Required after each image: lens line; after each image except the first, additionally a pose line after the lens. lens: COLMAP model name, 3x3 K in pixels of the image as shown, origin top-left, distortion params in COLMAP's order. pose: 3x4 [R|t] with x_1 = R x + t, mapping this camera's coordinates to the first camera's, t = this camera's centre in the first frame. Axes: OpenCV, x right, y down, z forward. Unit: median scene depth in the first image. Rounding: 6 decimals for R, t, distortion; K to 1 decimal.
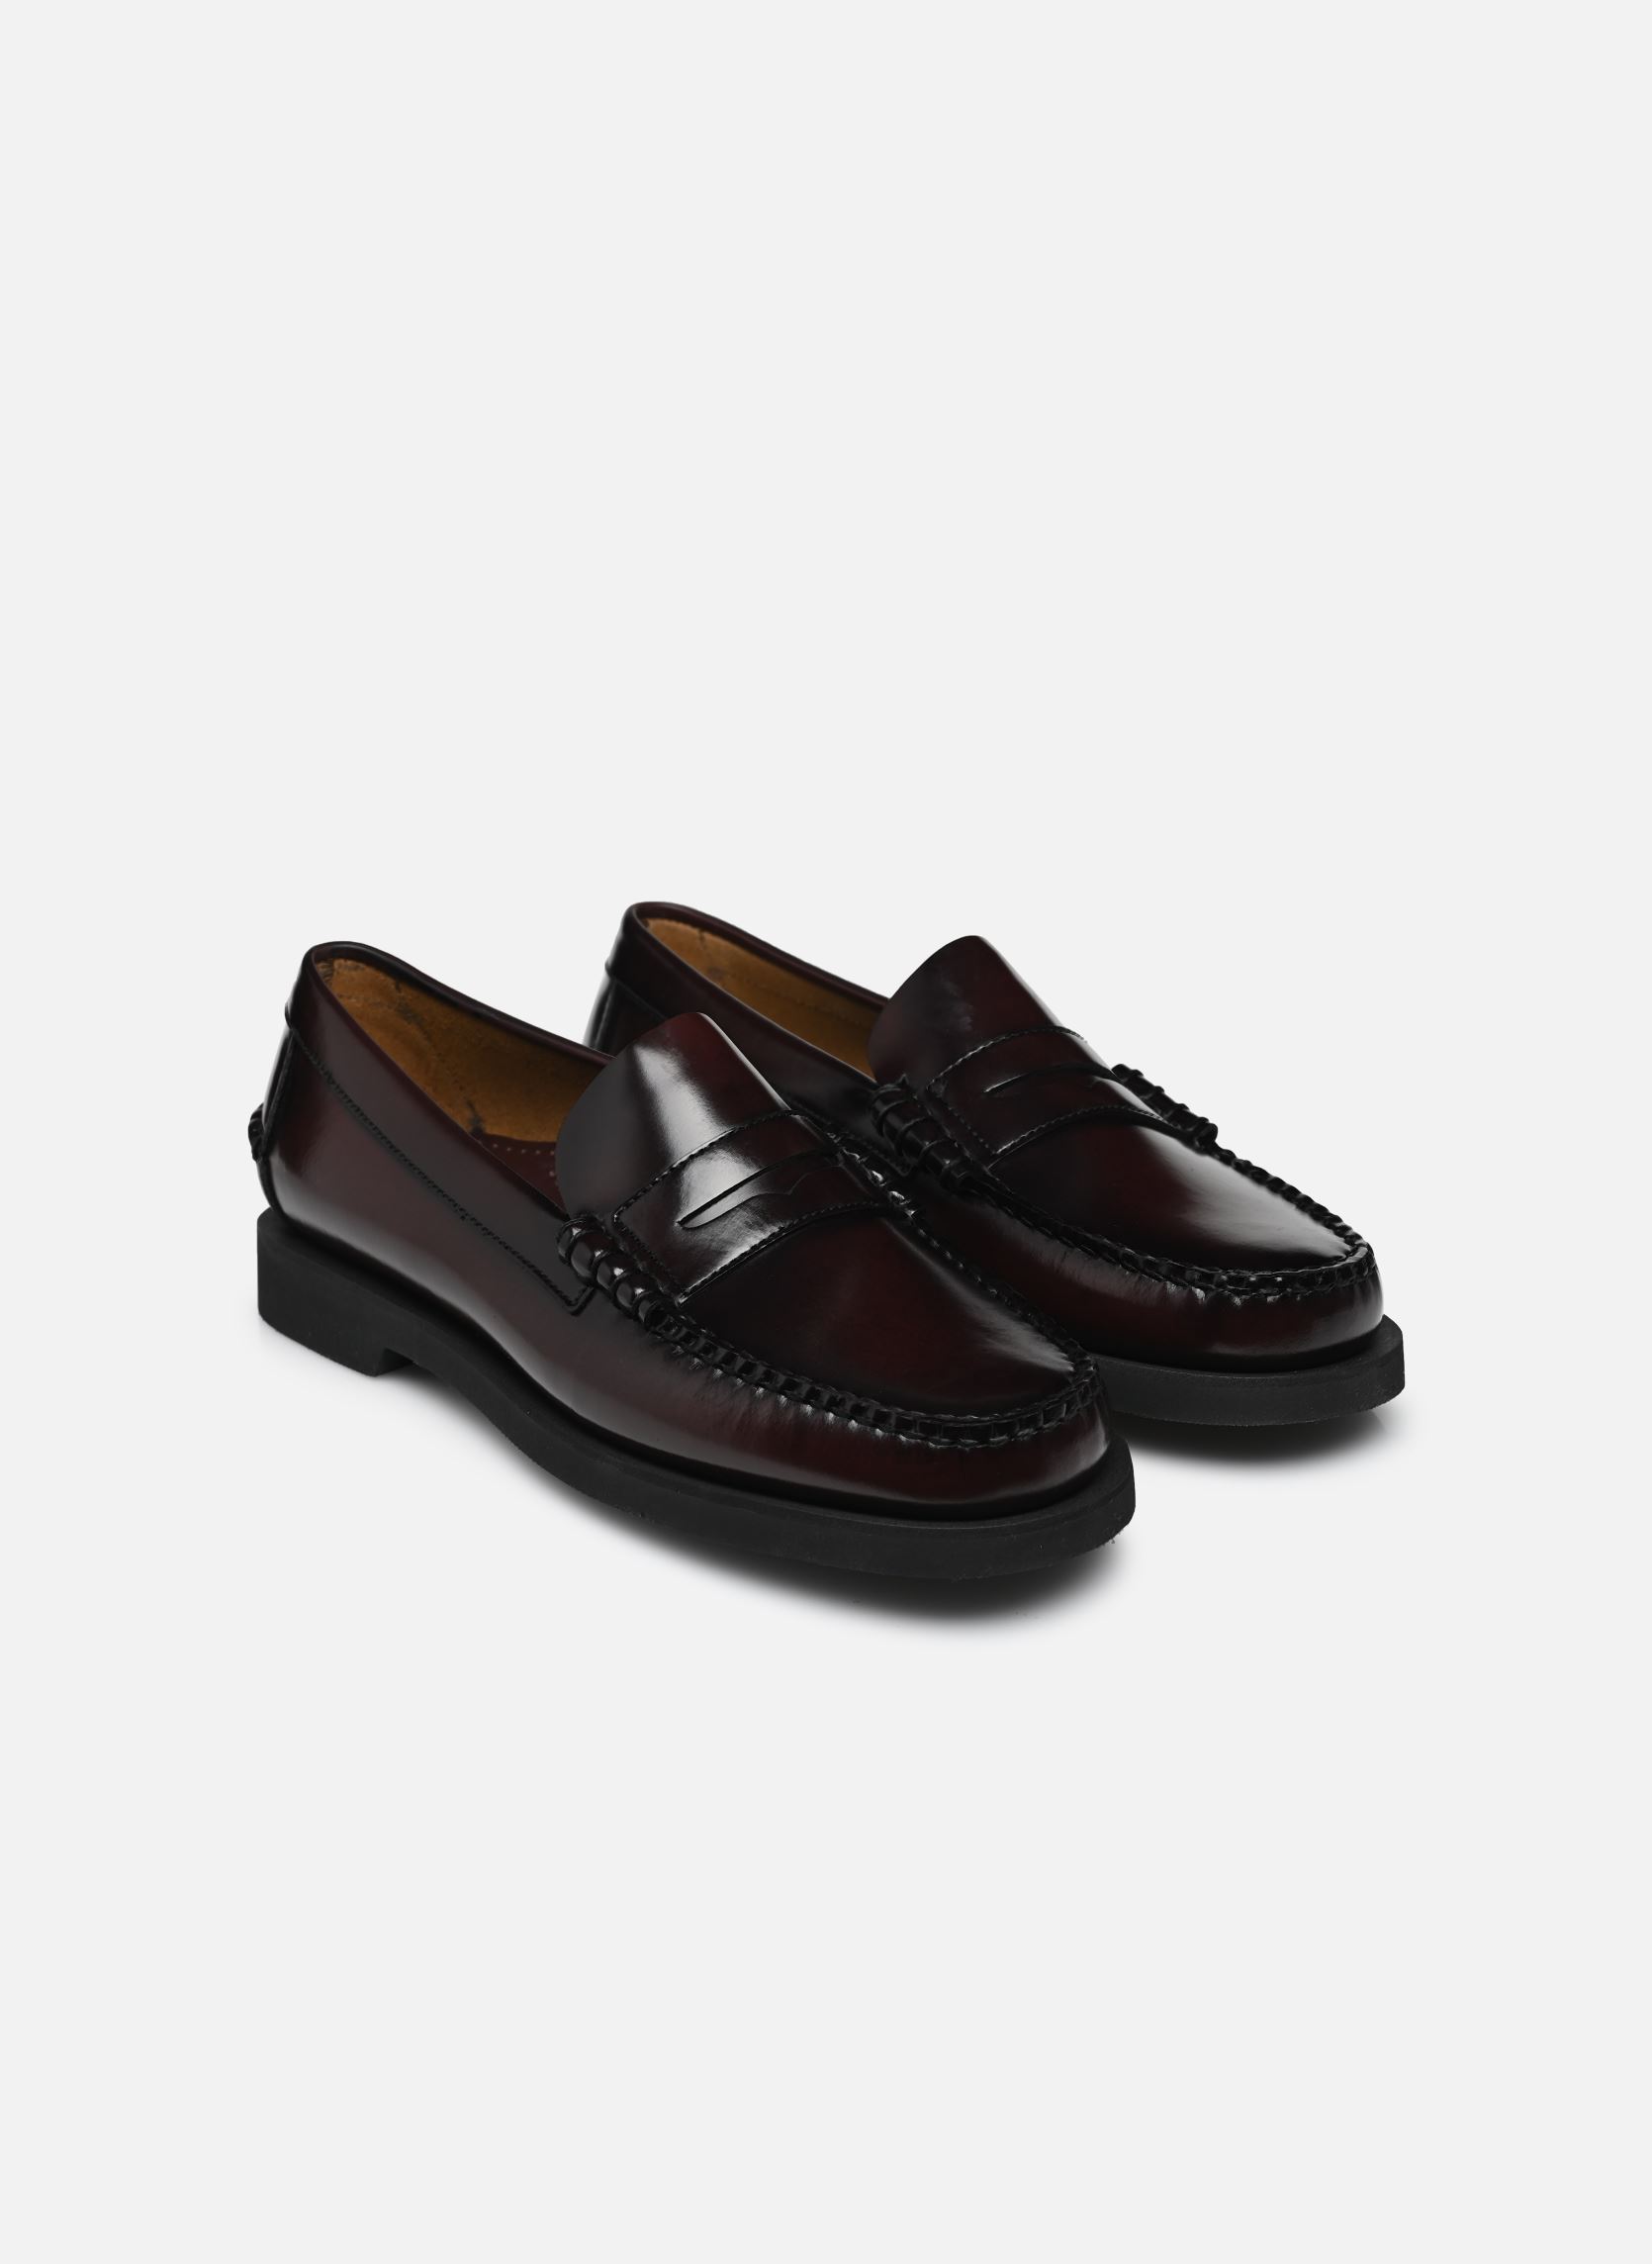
lens RADIAL K [[7252.7, 0, 826.3], [0, 7252.7, 1134.8], [0, 0, 1]] dist [-0.431486, 0.000000]
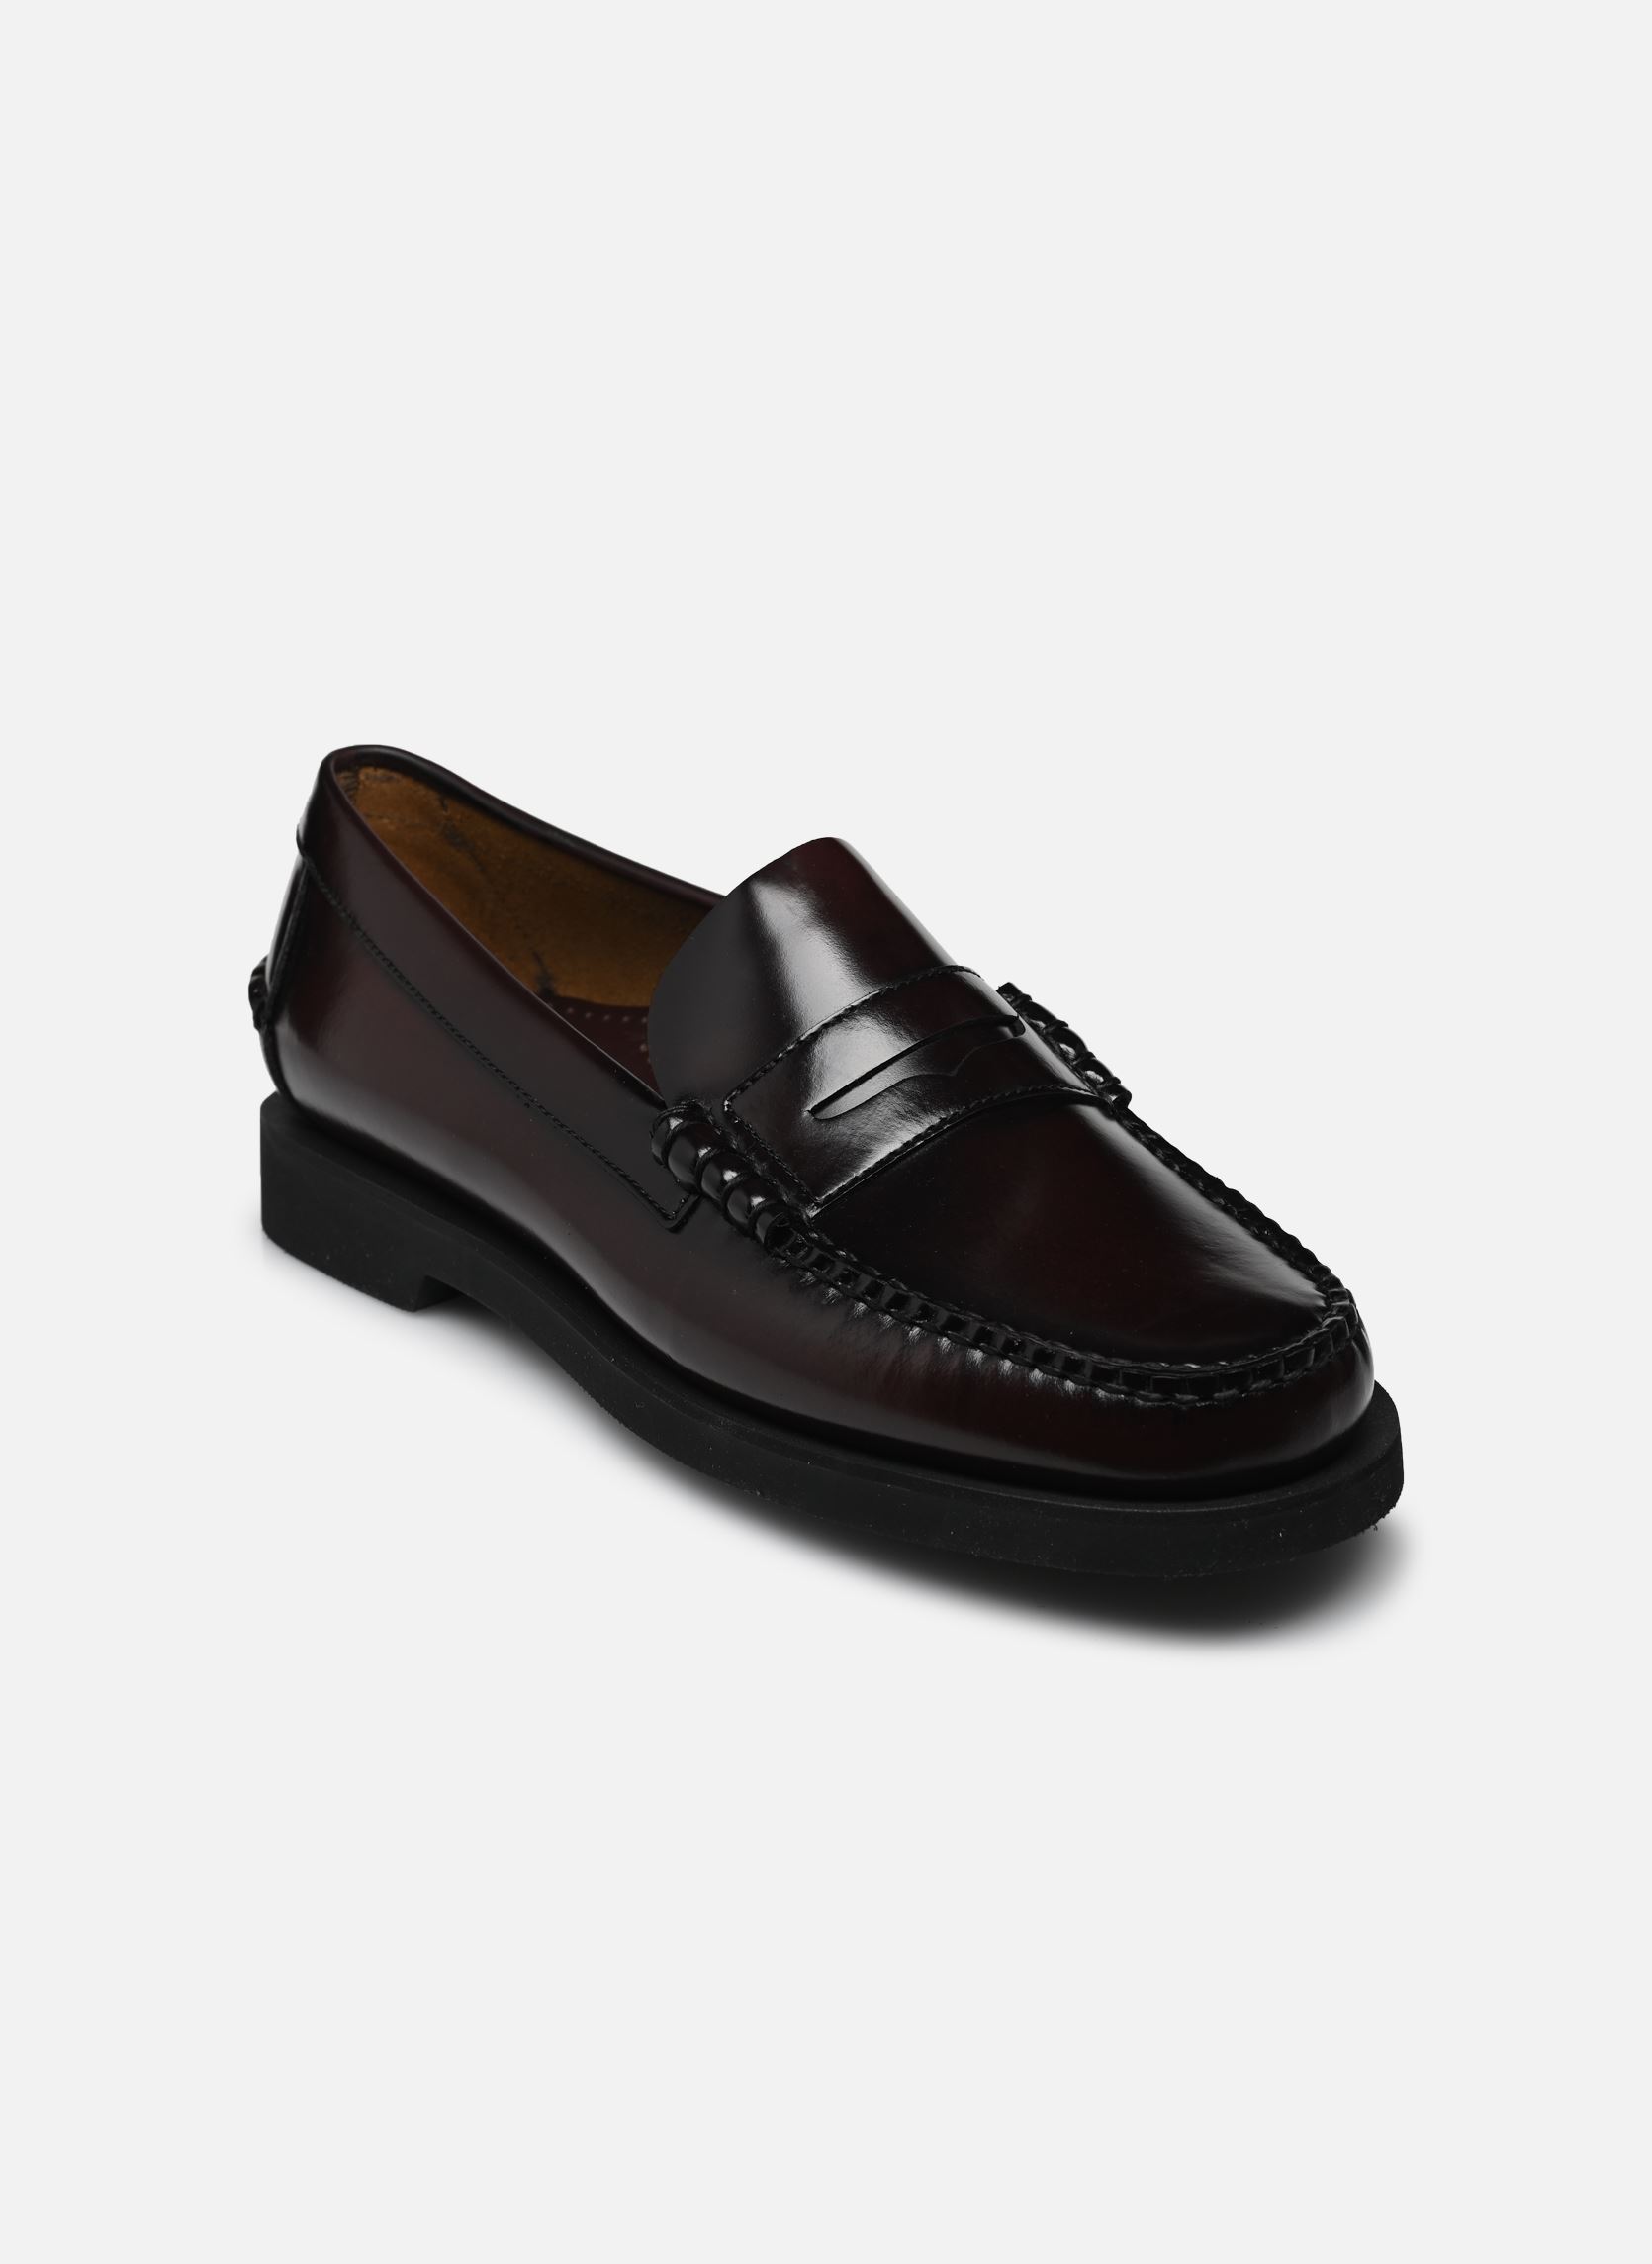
lens RADIAL K [[7252.7, 0, 825.4], [0, 7252.7, 1129.9], [0, 0, 1]] dist [-0.431486, 0.000000]
pose [[0.999803, 0.001562, -0.019779, -0.003449], [-0.001498, 0.999994, 0.003241, 0.011556], [0.019784, -0.003211, 0.999799, 0.233389]]
